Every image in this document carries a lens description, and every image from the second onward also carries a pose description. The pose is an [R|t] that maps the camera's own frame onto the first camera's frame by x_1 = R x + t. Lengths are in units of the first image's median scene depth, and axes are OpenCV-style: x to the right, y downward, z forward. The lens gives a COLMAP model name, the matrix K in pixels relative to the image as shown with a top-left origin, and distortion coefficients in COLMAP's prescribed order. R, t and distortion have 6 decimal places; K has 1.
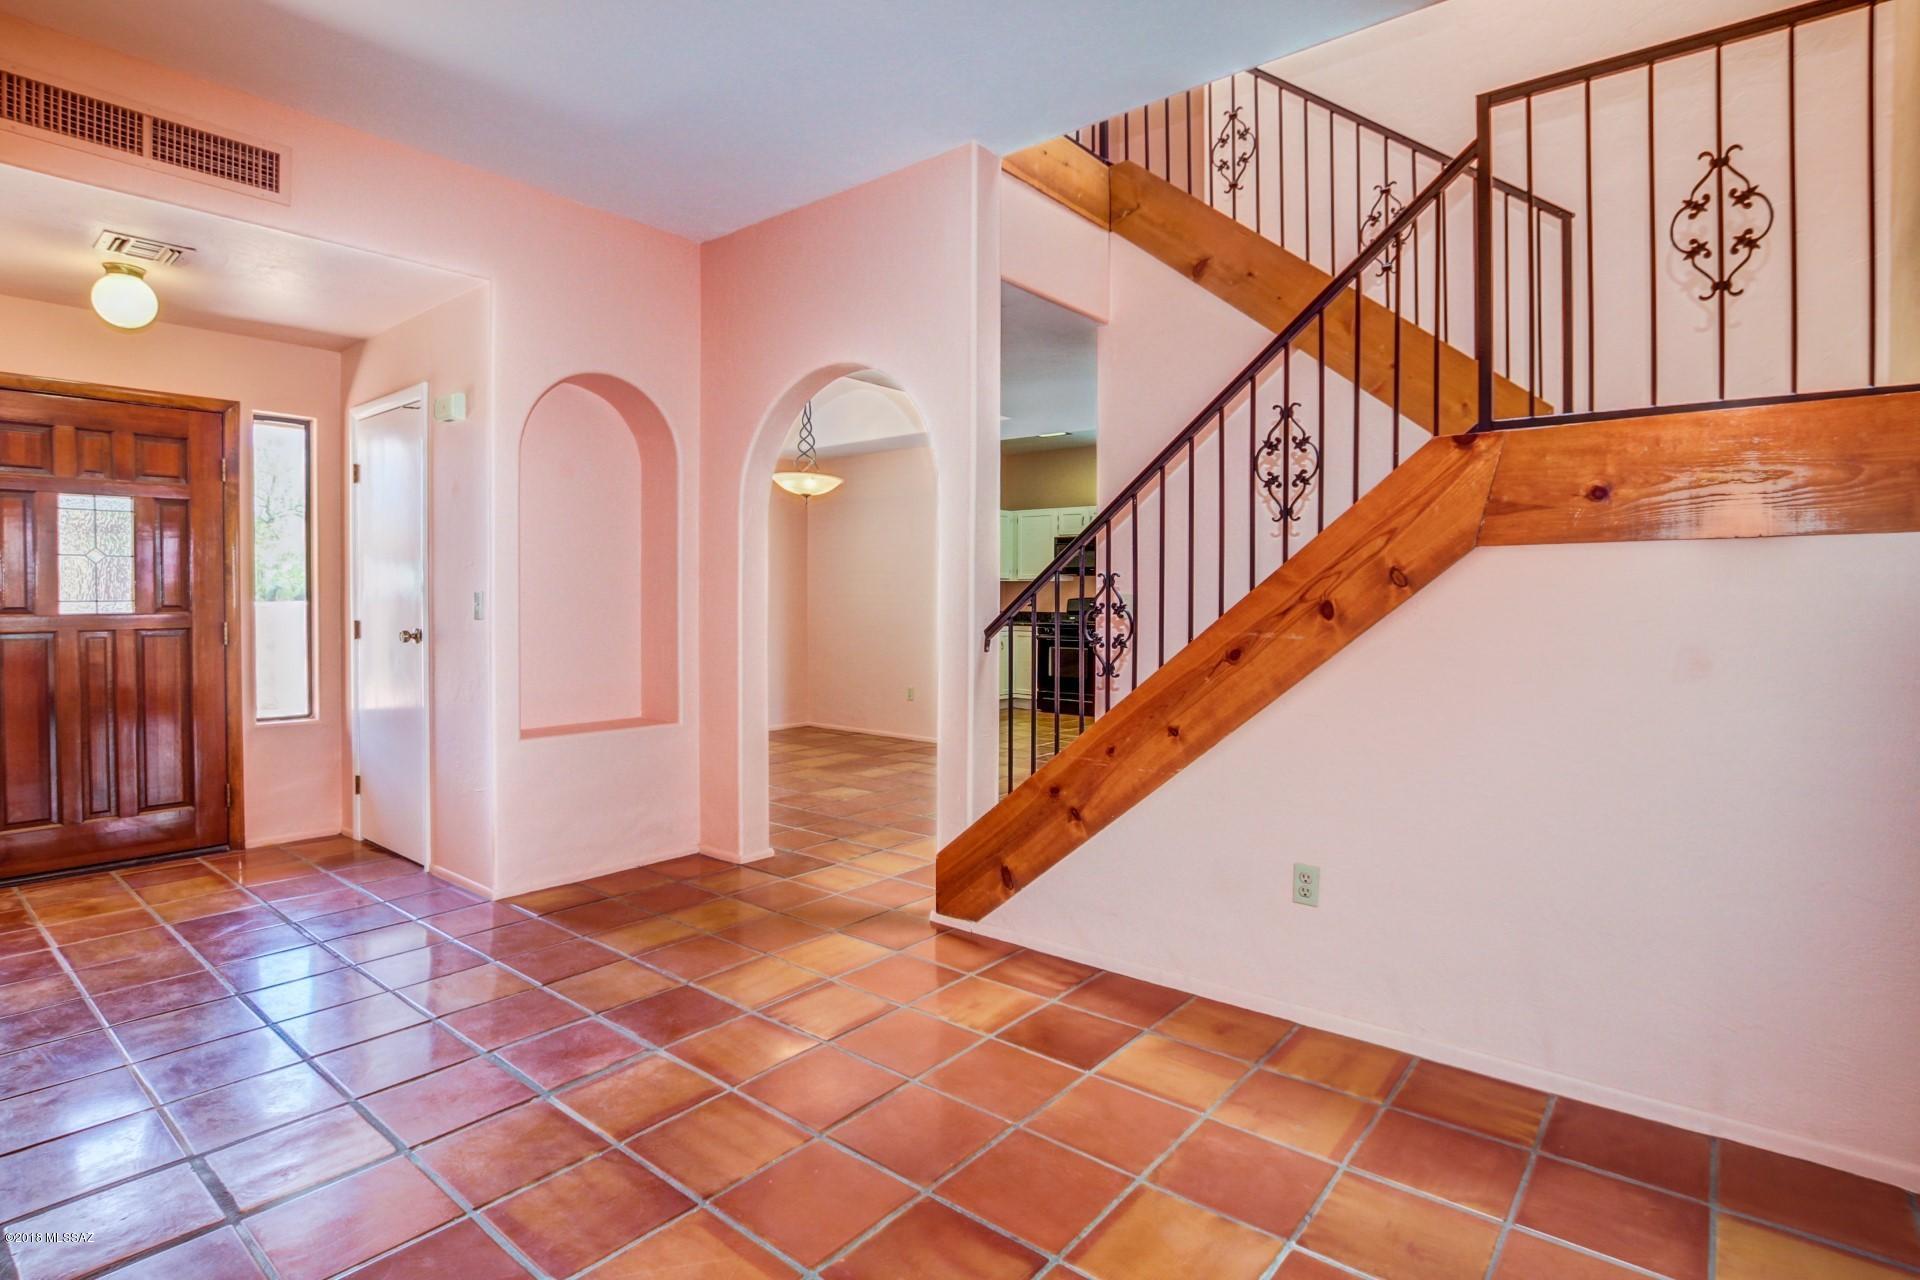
lens RADIAL K [[955.8, 0, 914.3], [0, 955.8, 612.0], [0, 0, 1]] dist [-0.024712, 0.000250]
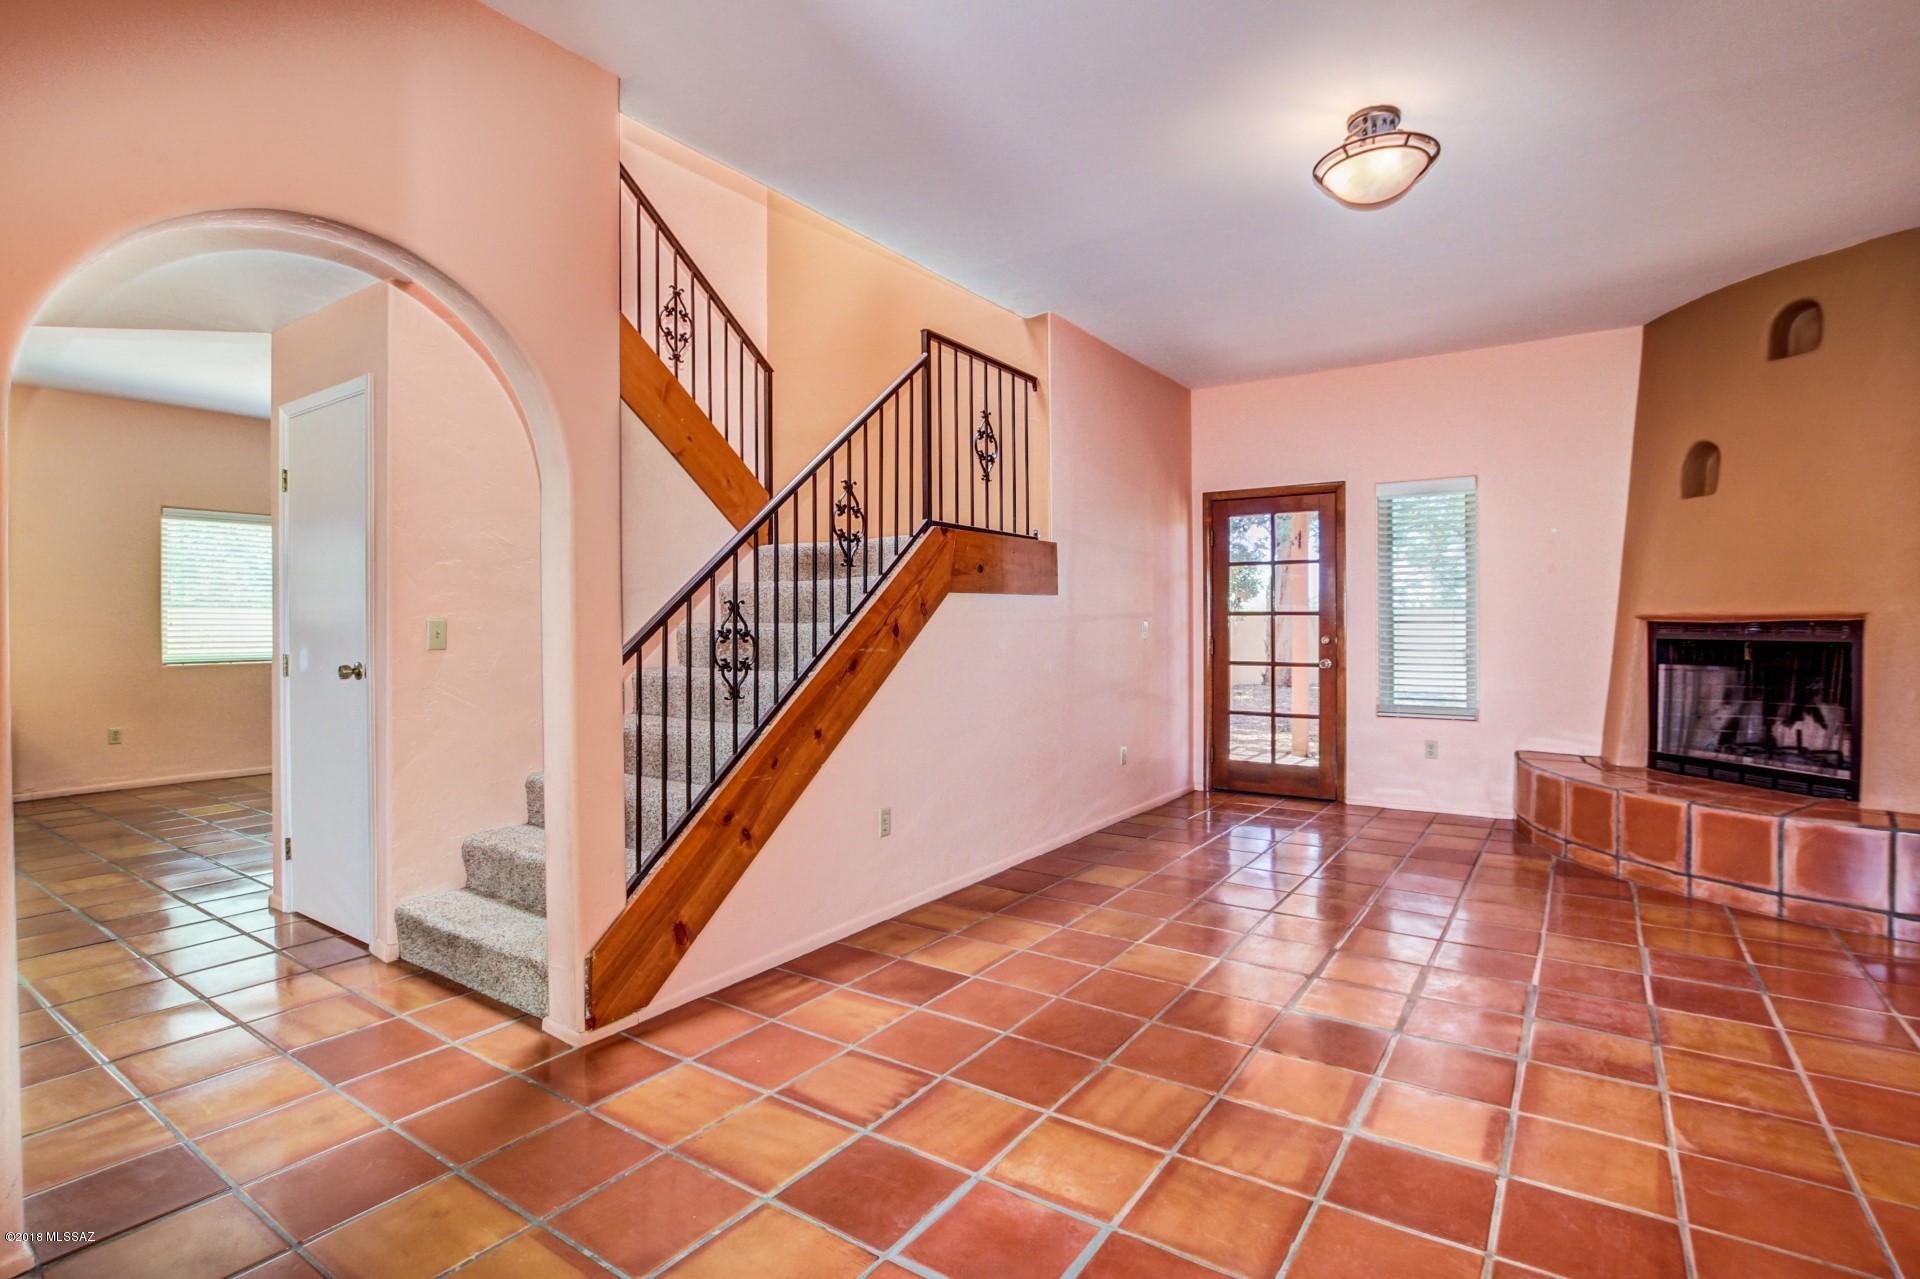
lens RADIAL K [[930.8, 0, 959.7], [0, 930.8, 619.6], [0, 0, 1]] dist [-0.030597, 0.000170]
pose [[-0.103150, -0.002109, 0.994664, -0.941909], [0.017994, 0.999830, 0.003986, -0.021537], [-0.994503, 0.018310, -0.103094, 0.966265]]
